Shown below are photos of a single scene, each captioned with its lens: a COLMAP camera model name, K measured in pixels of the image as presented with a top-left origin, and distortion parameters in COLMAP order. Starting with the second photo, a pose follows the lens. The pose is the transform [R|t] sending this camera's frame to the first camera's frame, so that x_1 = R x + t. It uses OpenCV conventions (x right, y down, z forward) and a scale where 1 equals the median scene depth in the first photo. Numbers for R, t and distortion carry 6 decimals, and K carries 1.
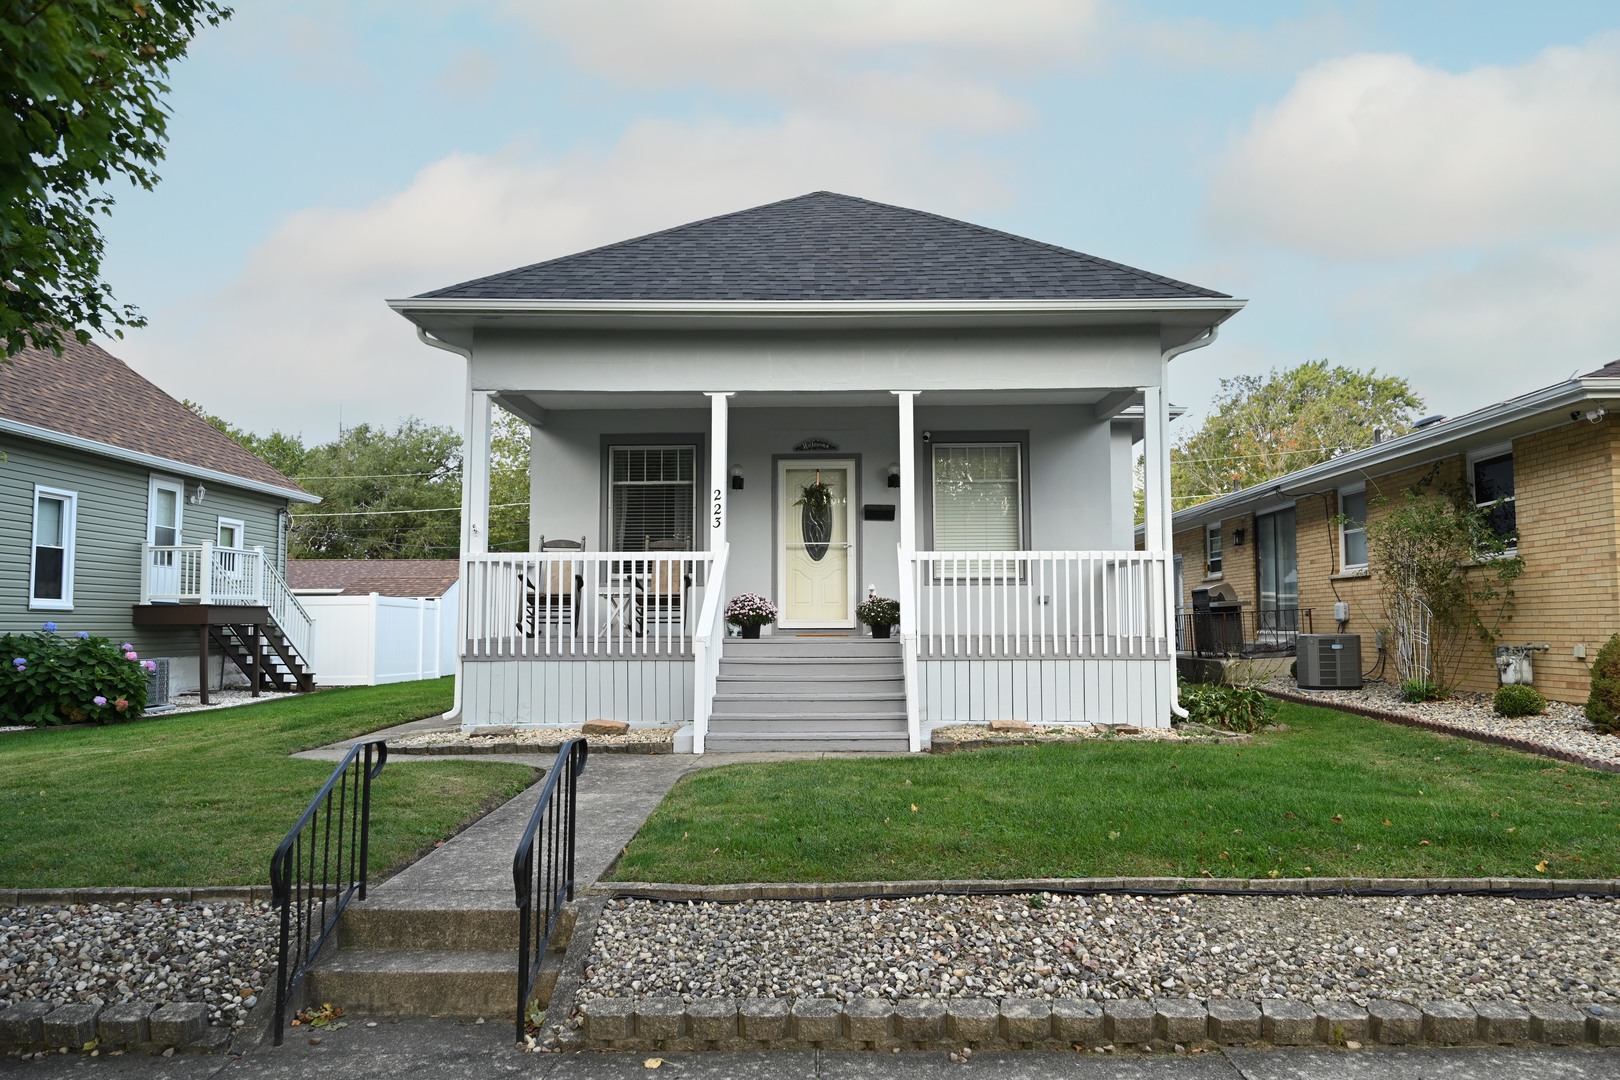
lens RADIAL K [[1141.7, 0, 810.0], [0, 1141.7, 540.0], [0, 0, 1]] dist [0.035458, -0.062301]
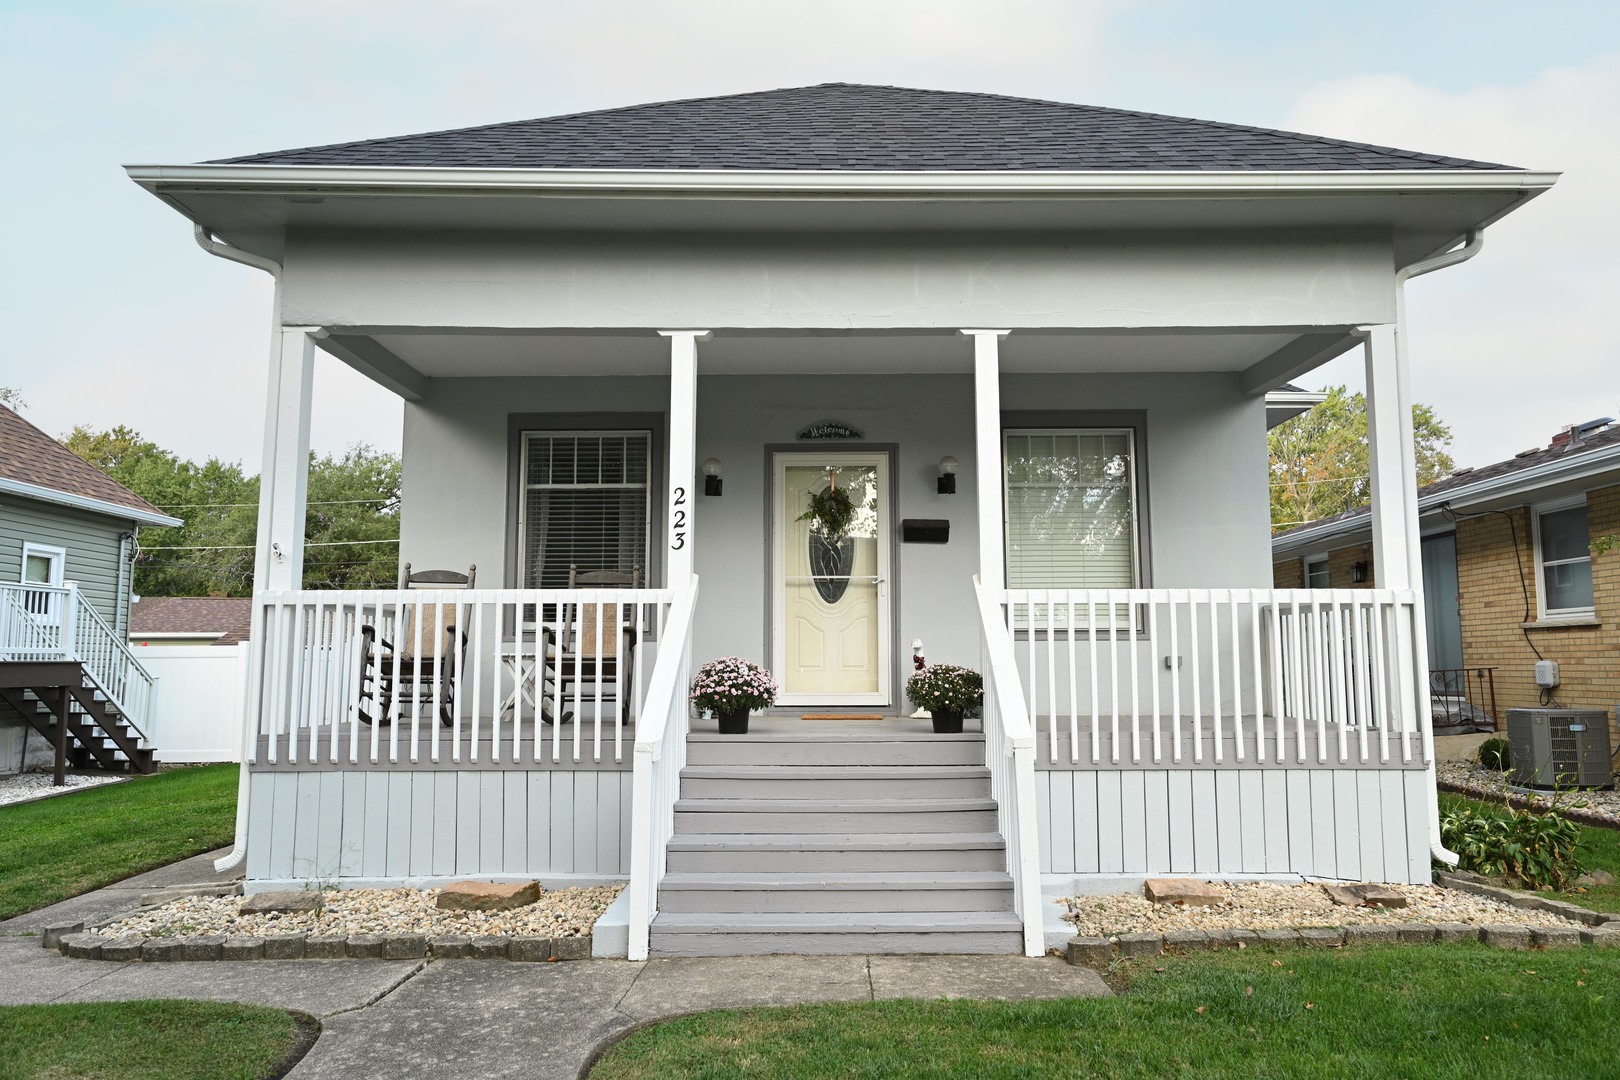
lens RADIAL K [[1141.7, 0, 810.0], [0, 1141.7, 540.0], [0, 0, 1]] dist [0.035458, -0.062301]
pose [[0.999806, 0.002540, 0.019552, -0.021443], [-0.001884, 0.999438, -0.033464, 0.004021], [-0.019626, 0.033420, 0.999249, 0.359933]]
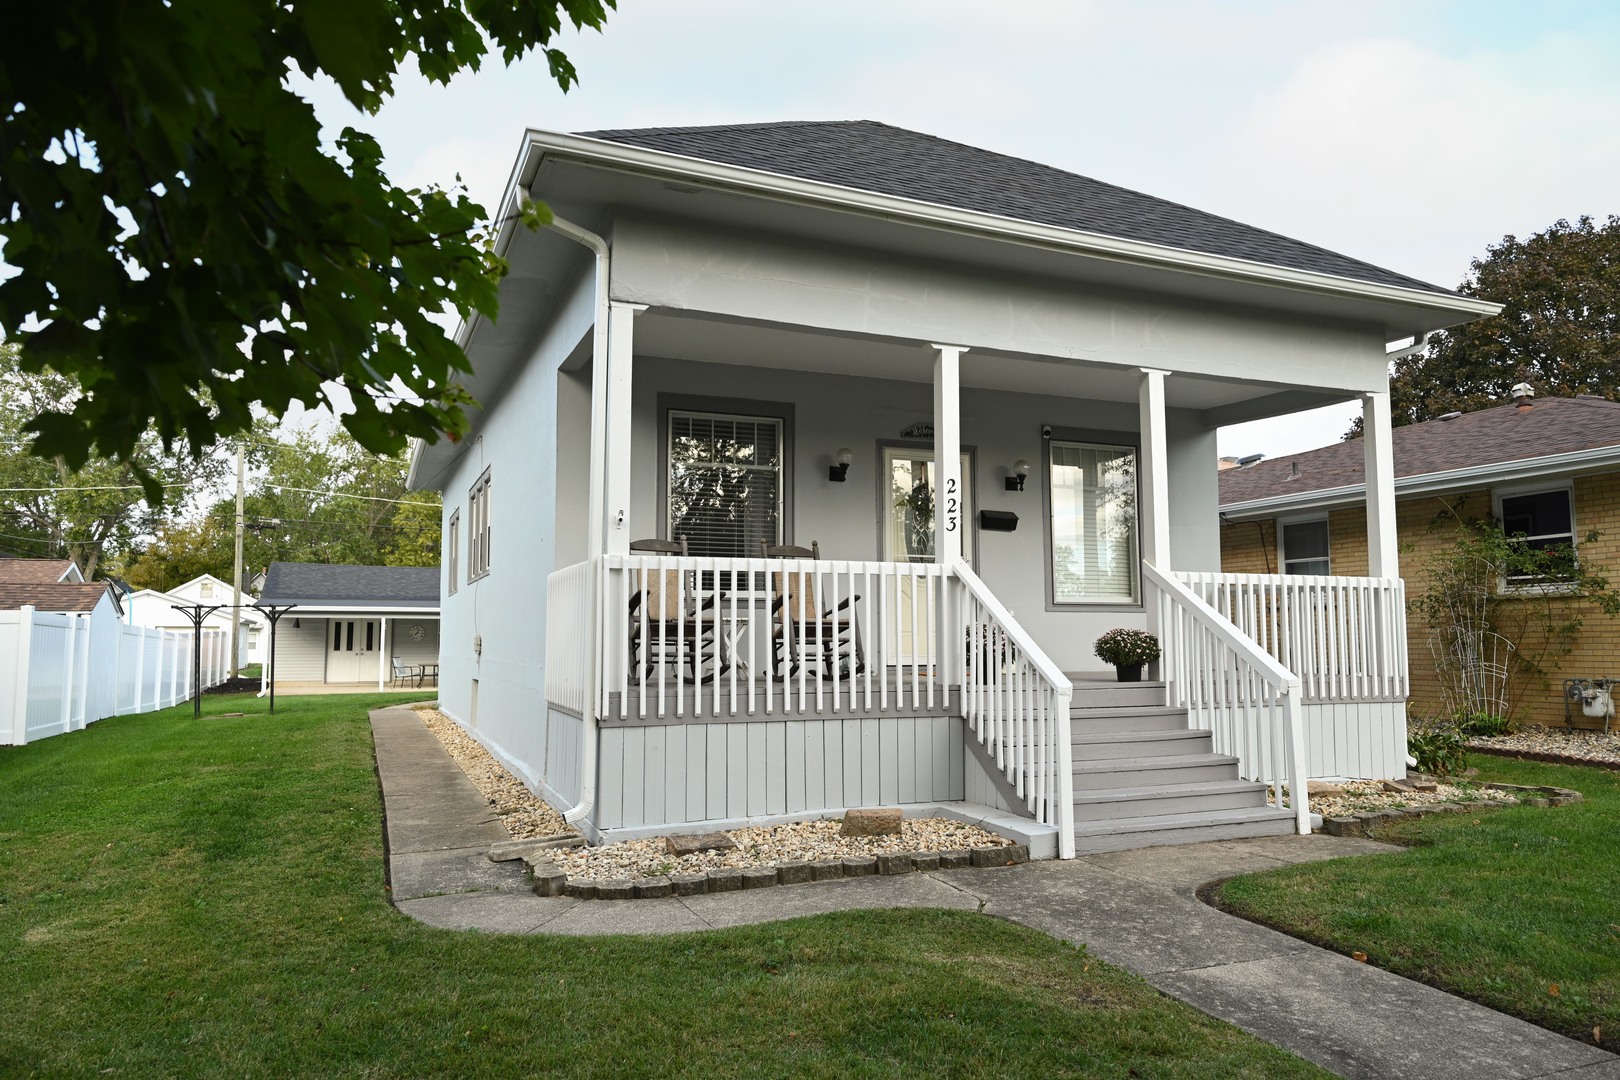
lens RADIAL K [[1141.7, 0, 810.0], [0, 1141.7, 540.0], [0, 0, 1]] dist [0.035458, -0.062301]
pose [[0.904464, 0.038447, 0.424814, -0.432663], [-0.032800, 0.999250, -0.020602, 0.011650], [-0.425287, 0.004699, 0.905046, 0.354442]]
